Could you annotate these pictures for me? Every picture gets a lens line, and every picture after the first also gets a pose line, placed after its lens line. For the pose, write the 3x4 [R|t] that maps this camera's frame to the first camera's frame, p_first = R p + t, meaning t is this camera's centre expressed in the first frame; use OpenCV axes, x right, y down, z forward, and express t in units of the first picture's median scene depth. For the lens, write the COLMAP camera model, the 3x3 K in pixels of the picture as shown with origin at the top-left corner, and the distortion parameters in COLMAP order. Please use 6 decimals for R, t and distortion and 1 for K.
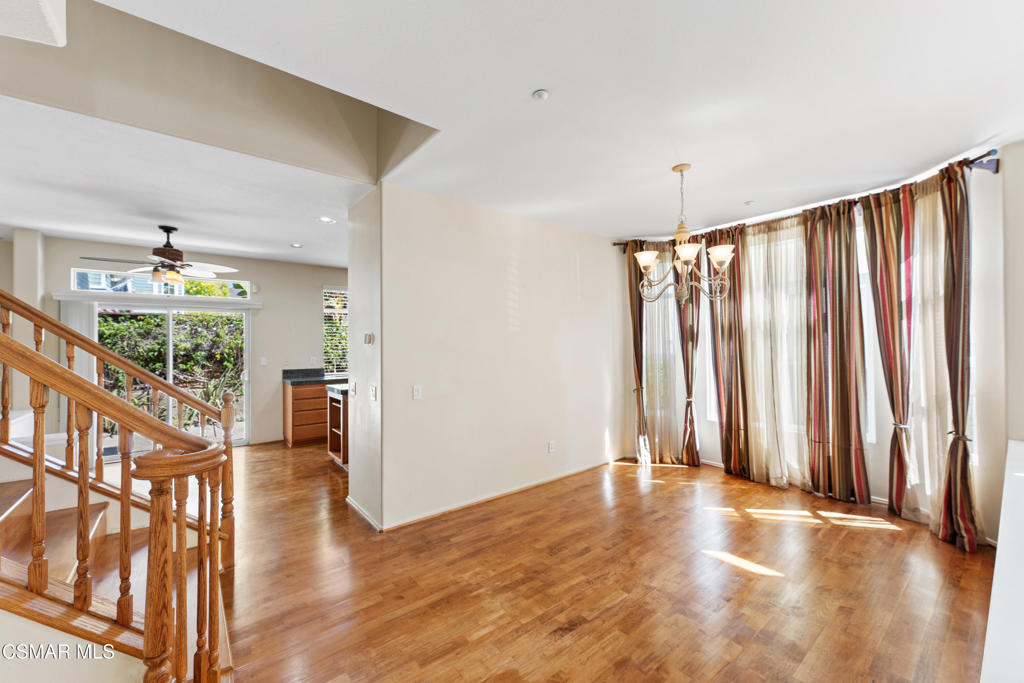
lens RADIAL K [[410.8, 0, 525.7], [0, 410.8, 341.0], [0, 0, 1]] dist [-0.002303, 0.000918]
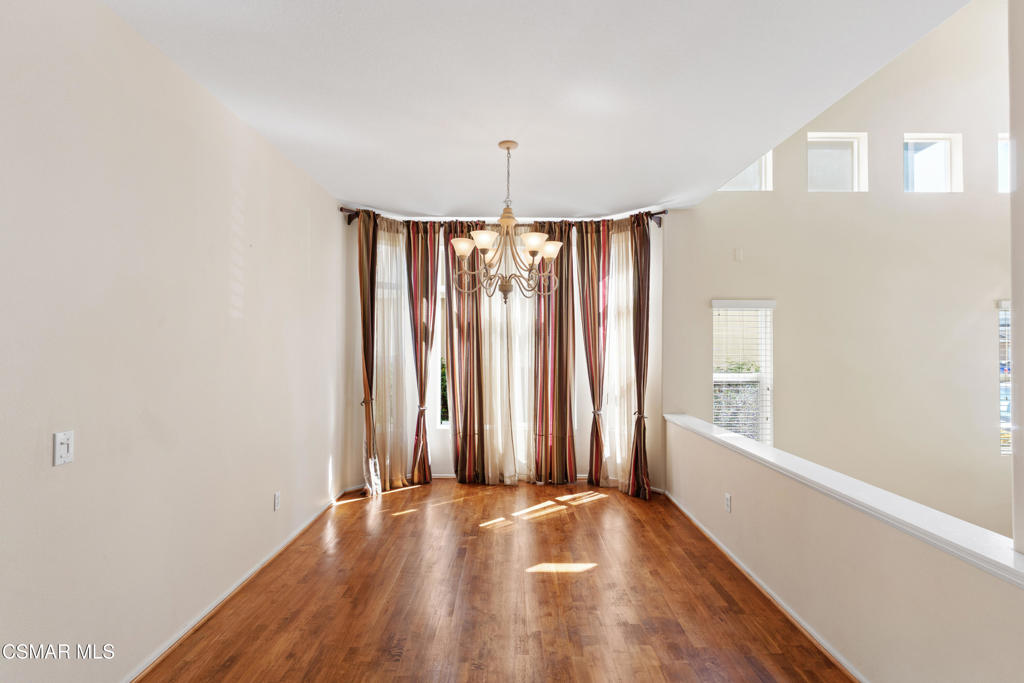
lens RADIAL K [[462.1, 0, 520.5], [0, 462.1, 341.3], [0, 0, 1]] dist [0.005430, 0.000170]
pose [[0.627720, 0.019667, 0.778191, -0.258223], [-0.018177, 0.999779, -0.010605, 0.007980], [-0.778227, -0.007488, 0.627938, 0.242688]]
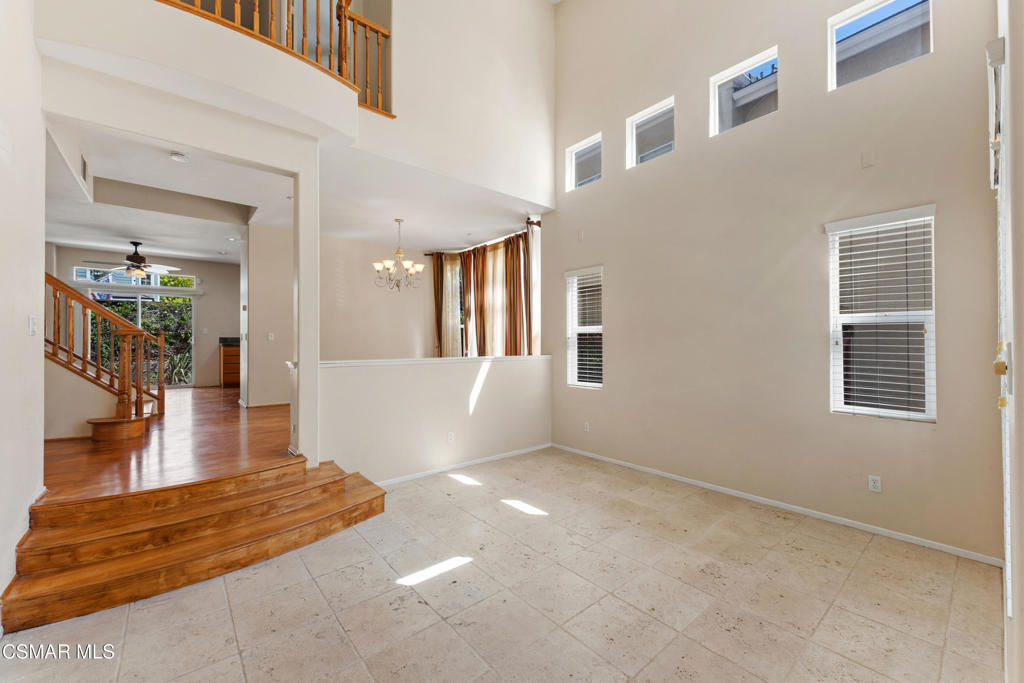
lens RADIAL K [[410.8, 0, 523.2], [0, 410.8, 343.9], [0, 0, 1]] dist [-0.002303, 0.000918]
pose [[0.999739, 0.007508, 0.021587, 0.647911], [-0.007753, 0.999906, 0.011312, 0.098539], [-0.021500, -0.011477, 0.999703, -0.682322]]
